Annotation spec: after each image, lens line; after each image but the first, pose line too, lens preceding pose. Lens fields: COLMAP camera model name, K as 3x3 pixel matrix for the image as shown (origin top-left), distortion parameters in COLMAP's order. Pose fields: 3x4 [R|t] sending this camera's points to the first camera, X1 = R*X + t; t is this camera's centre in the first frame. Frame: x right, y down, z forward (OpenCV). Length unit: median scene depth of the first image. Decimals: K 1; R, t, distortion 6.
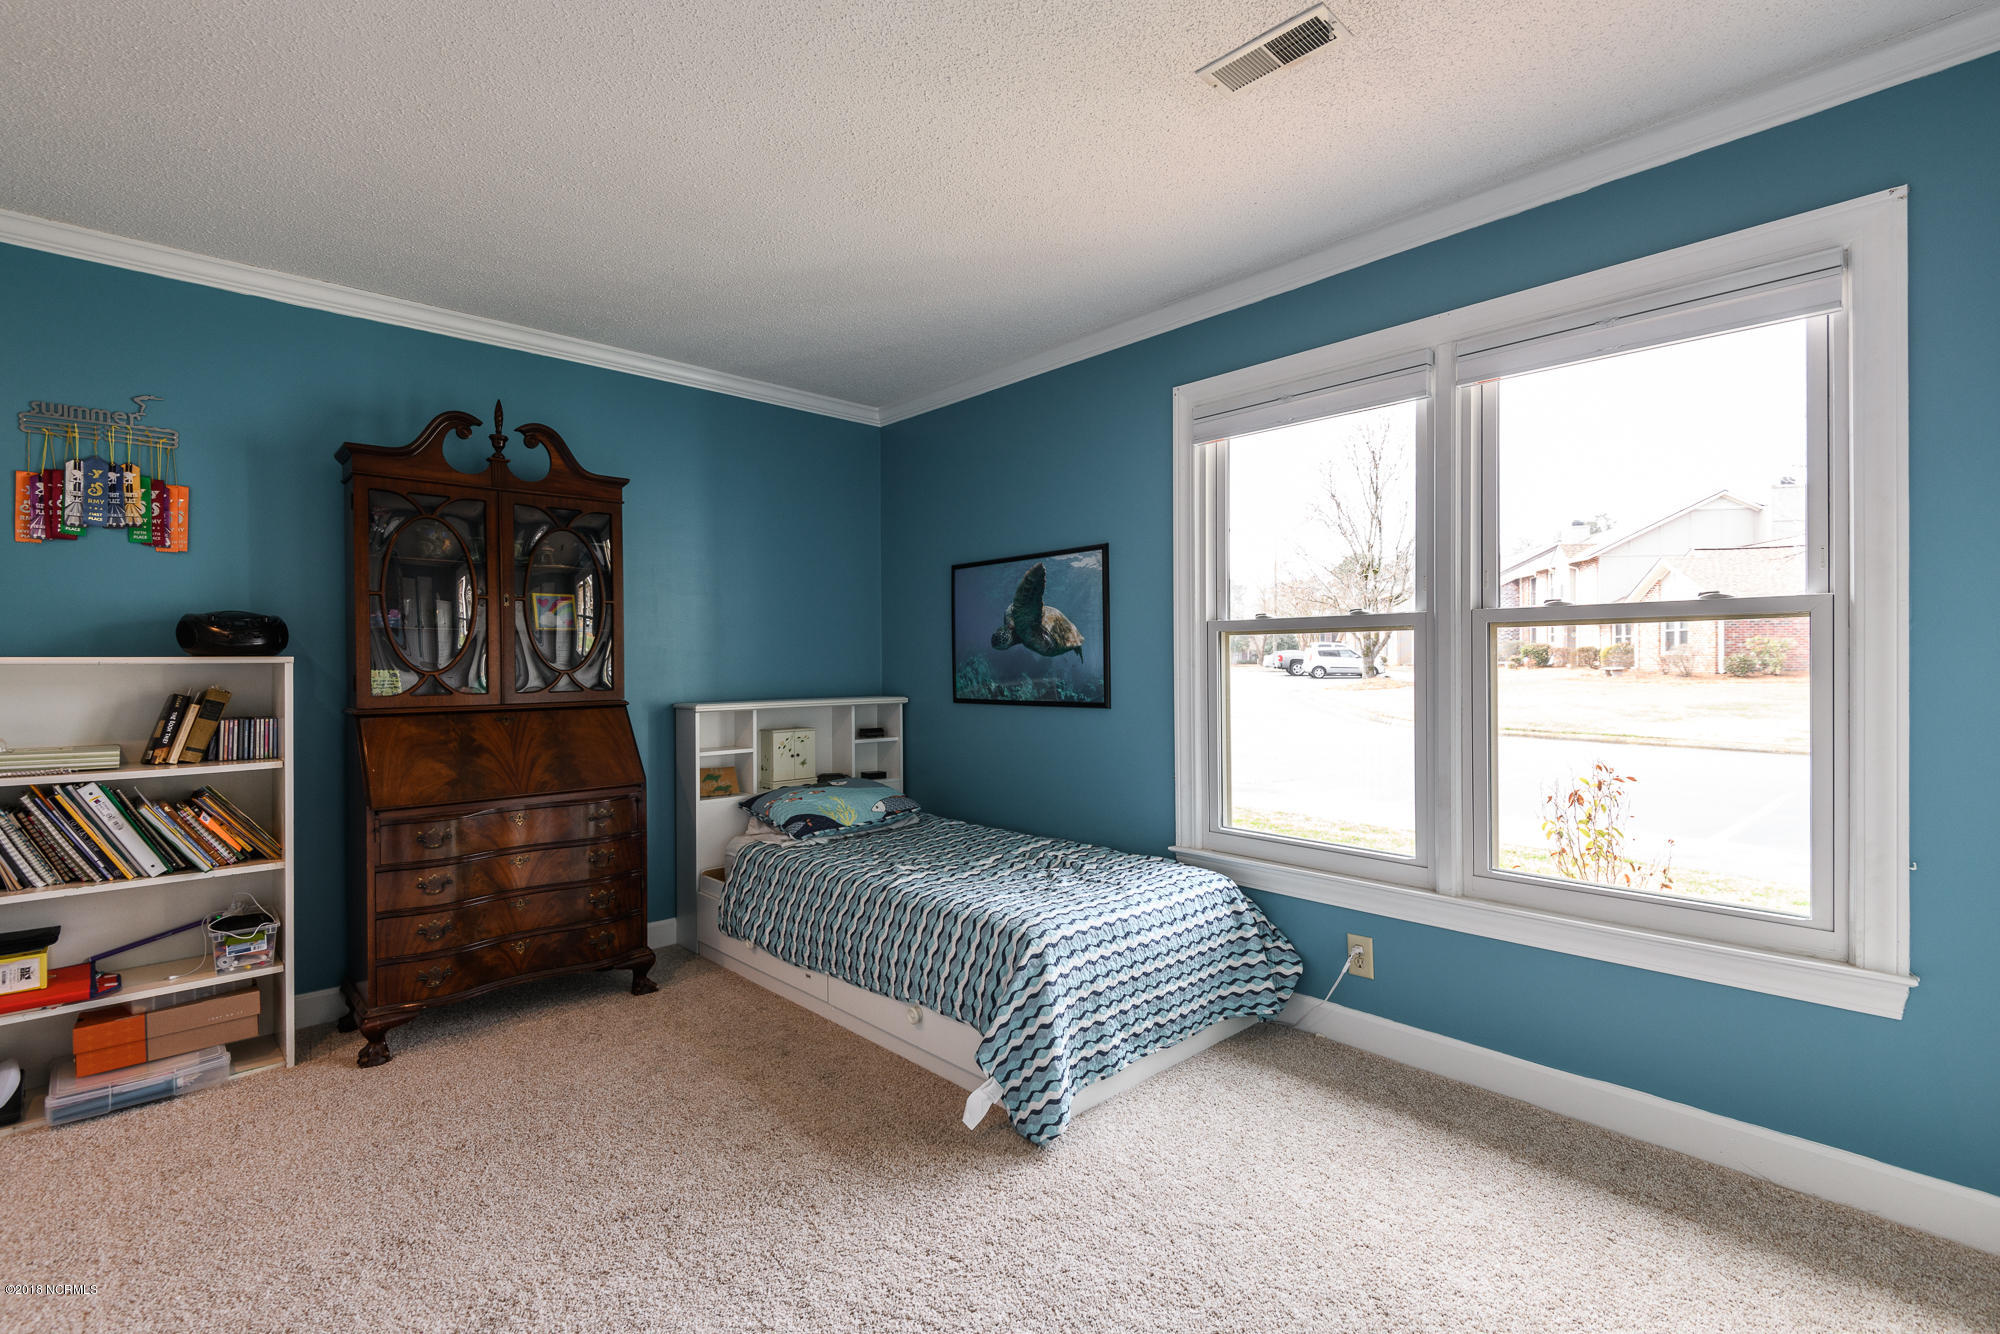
lens RADIAL K [[909.5, 0, 1003.6], [0, 909.5, 658.9], [0, 0, 1]] dist [0.017609, -0.000685]
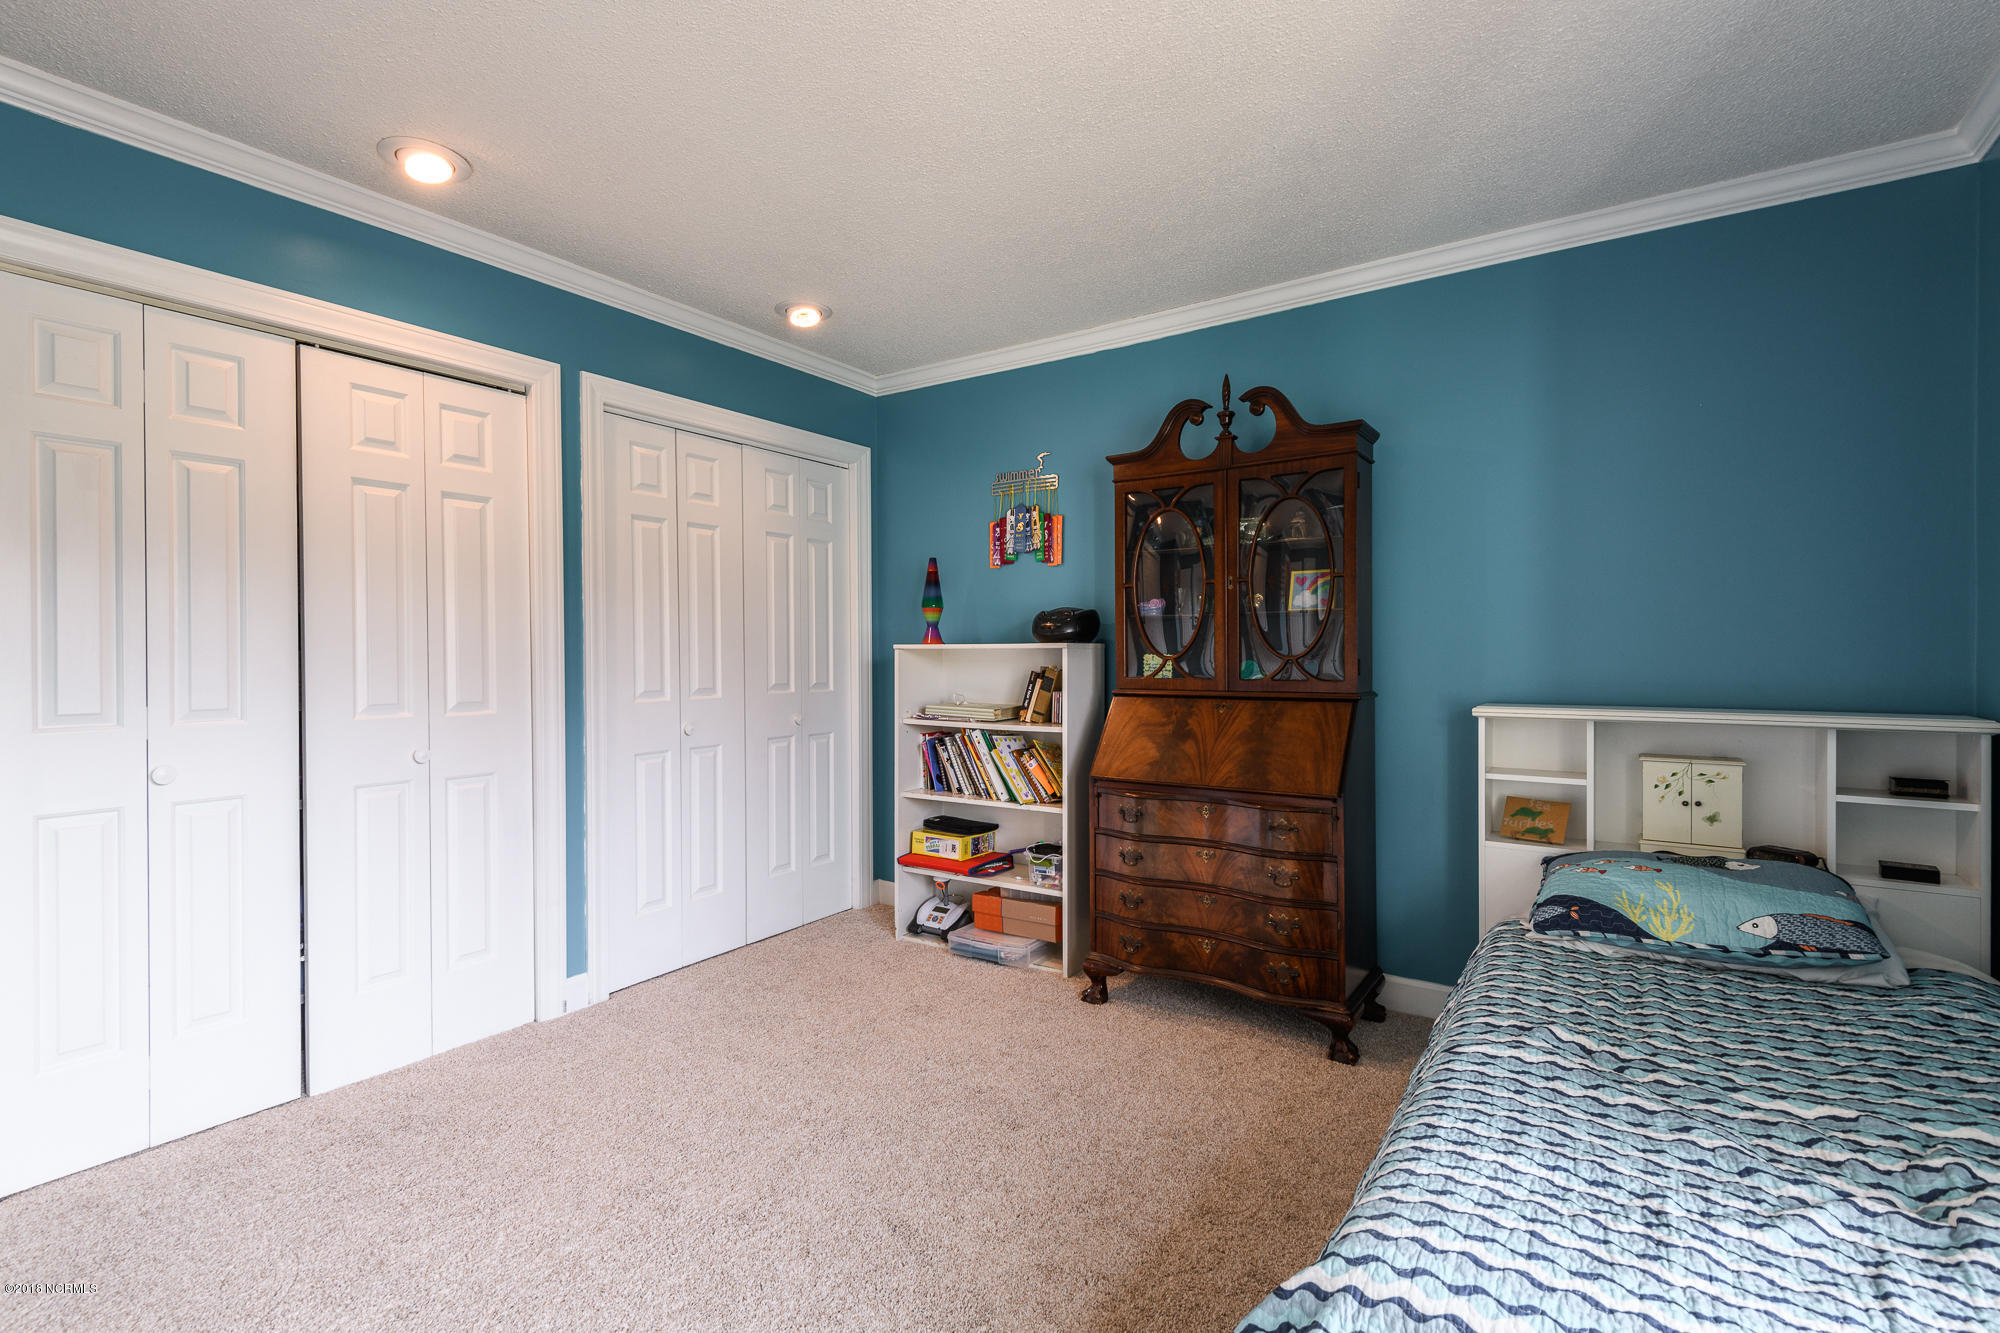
lens RADIAL K [[909.5, 0, 1003.6], [0, 909.5, 658.4], [0, 0, 1]] dist [0.017609, -0.000685]
pose [[0.228727, 0.012498, -0.973410, 0.380749], [0.003761, 0.999899, 0.013721, 0.001018], [0.973483, -0.006799, 0.228657, 0.636868]]
